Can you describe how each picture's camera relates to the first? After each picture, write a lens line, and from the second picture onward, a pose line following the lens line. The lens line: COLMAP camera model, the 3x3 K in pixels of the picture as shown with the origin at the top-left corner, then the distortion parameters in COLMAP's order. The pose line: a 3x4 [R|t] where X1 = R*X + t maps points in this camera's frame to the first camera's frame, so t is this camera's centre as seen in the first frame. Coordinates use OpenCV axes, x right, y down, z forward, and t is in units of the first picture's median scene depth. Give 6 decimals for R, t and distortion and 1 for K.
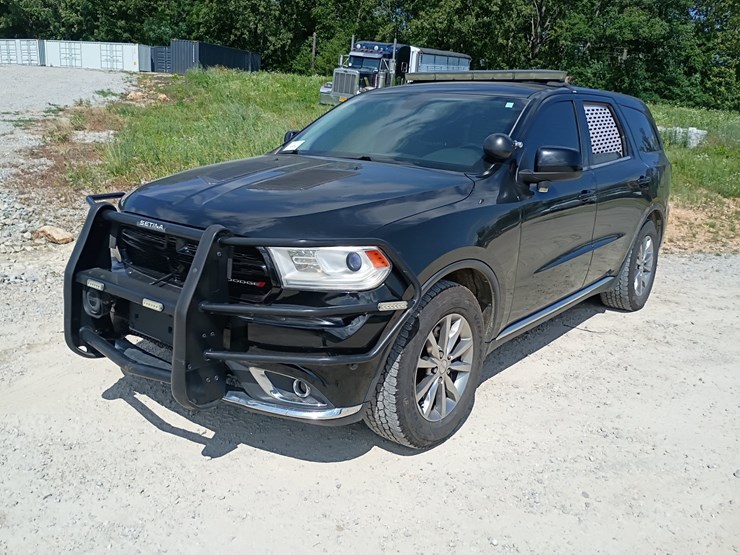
lens RADIAL K [[657.0, 0, 356.5], [0, 657.0, 256.6], [0, 0, 1]] dist [0.082860, -0.119671]
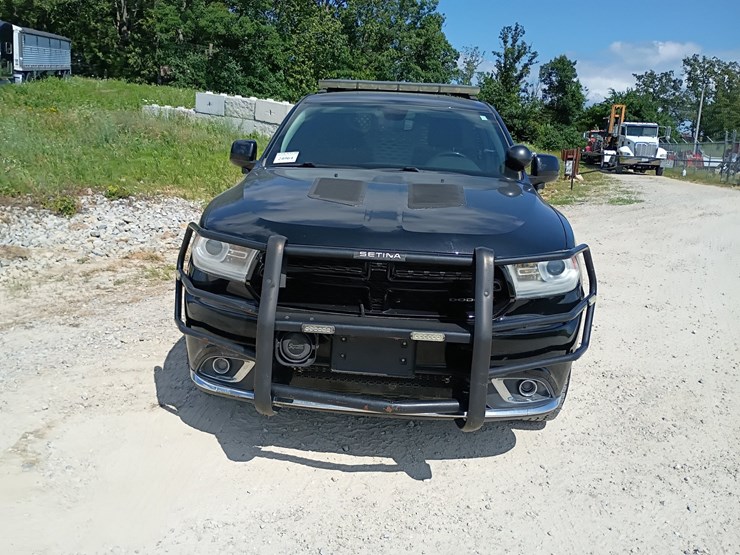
lens RADIAL K [[653.4, 0, 354.9], [0, 653.4, 272.4], [0, 0, 1]] dist [0.084356, -0.117274]
pose [[0.817448, -0.128390, 0.561510, -0.052903], [0.105739, 0.991724, 0.072825, -0.005852], [-0.566213, -0.000157, 0.824259, 0.015436]]
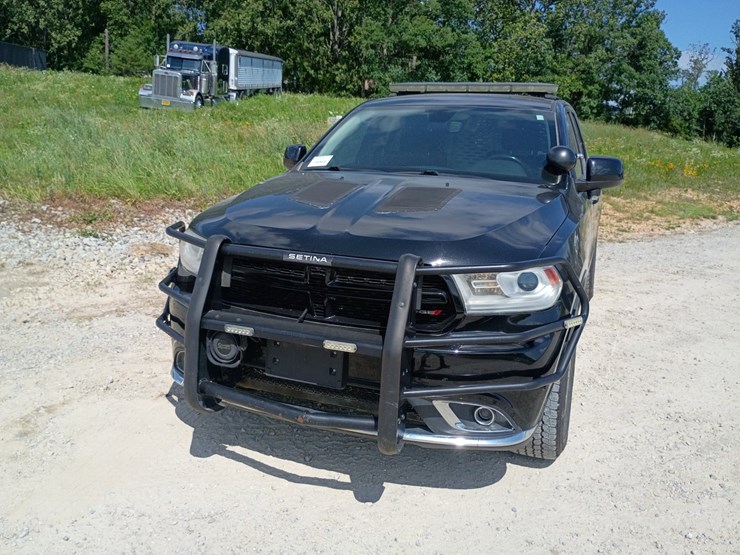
lens RADIAL K [[657.0, 0, 356.5], [0, 657.0, 256.6], [0, 0, 1]] dist [0.082860, -0.119671]
pose [[0.953097, -0.070560, 0.294326, -0.031195], [0.071166, 0.997427, 0.008664, -0.003278], [-0.294180, 0.012688, 0.955666, 0.007157]]
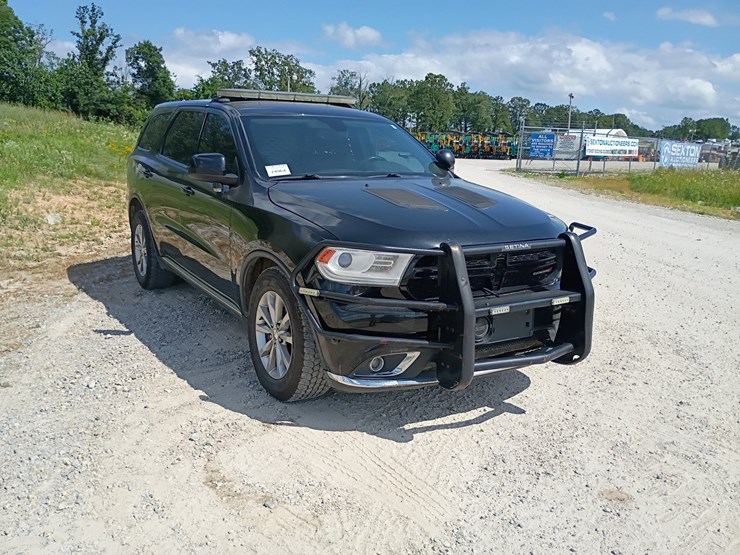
lens RADIAL K [[655.5, 0, 363.8], [0, 655.5, 264.1], [0, 0, 1]] dist [0.076271, -0.119227]
pose [[0.316690, -0.224161, 0.921661, -0.093369], [0.176328, 0.968650, 0.175002, -0.017069], [-0.931996, 0.107093, 0.346287, 0.051679]]
